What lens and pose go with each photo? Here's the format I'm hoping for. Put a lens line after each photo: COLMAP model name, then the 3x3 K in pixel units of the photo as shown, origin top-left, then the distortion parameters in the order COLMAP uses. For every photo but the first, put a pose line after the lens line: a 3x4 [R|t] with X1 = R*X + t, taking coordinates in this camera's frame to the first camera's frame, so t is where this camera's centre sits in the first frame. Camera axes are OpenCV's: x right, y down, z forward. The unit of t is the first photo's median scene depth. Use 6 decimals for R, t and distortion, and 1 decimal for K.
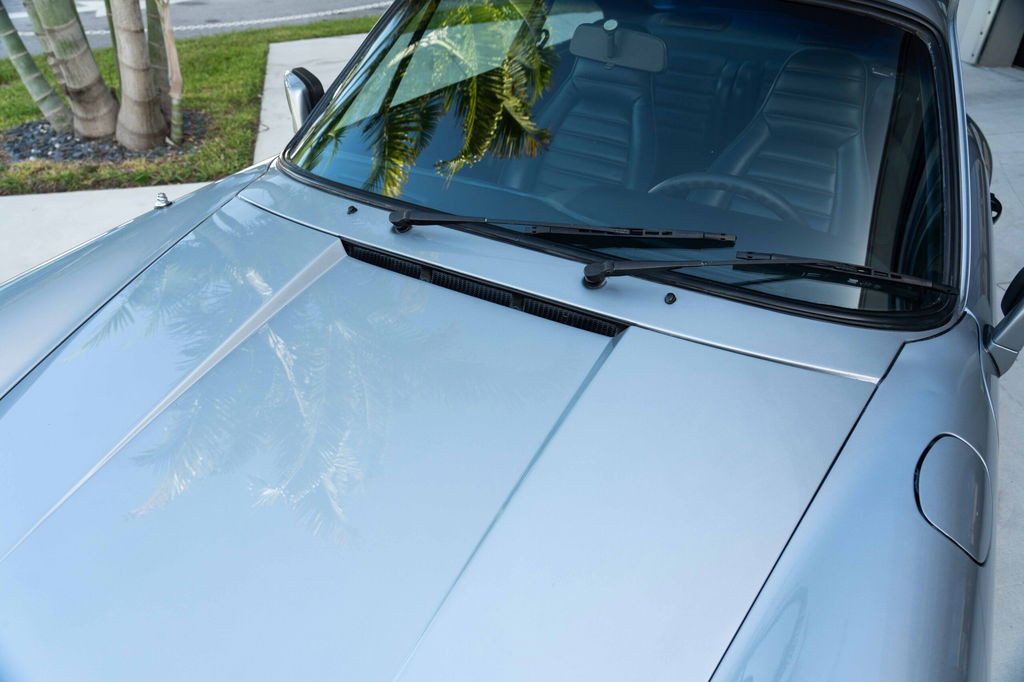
lens RADIAL K [[693.9, 0, 512.0], [0, 693.9, 341.0], [0, 0, 1]] dist [-0.003618, -0.001879]
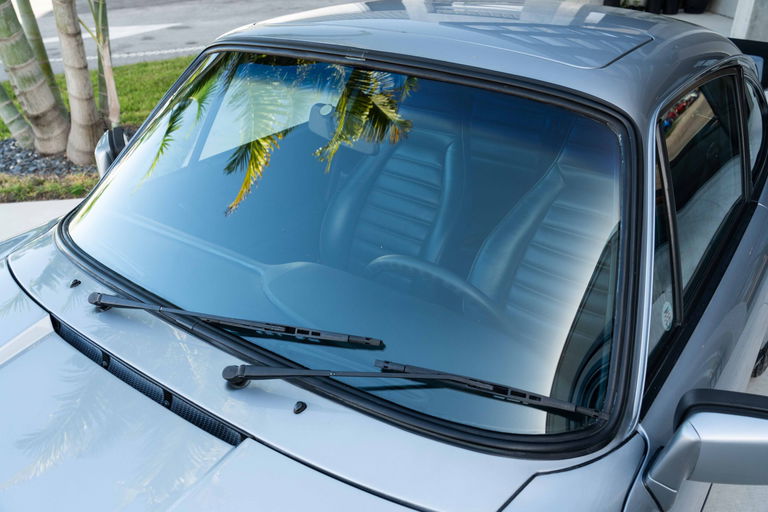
lens RADIAL K [[636.3, 0, 384.0], [0, 636.3, 256.0], [0, 0, 1]] dist [0.005641, 0.005915]
pose [[0.990122, 0.022452, -0.138402, 0.120281], [-0.034629, 0.995675, -0.086213, -0.051839], [0.135868, 0.090154, 0.986616, 0.028564]]
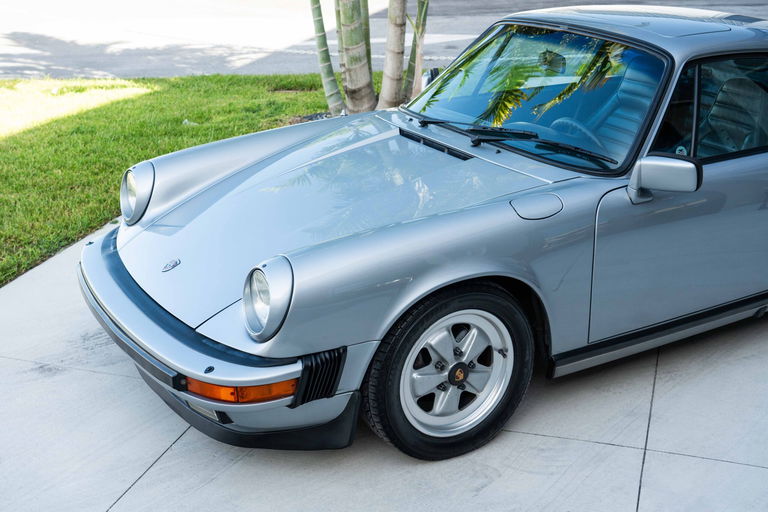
lens RADIAL K [[923.5, 0, 384.0], [0, 923.5, 256.0], [0, 0, 1]] dist [0.020574, 0.016515]
pose [[0.855329, 0.160491, -0.492599, 0.395834], [-0.269298, 0.949993, -0.158086, 0.231786], [0.442595, 0.267872, 0.855777, -0.472404]]
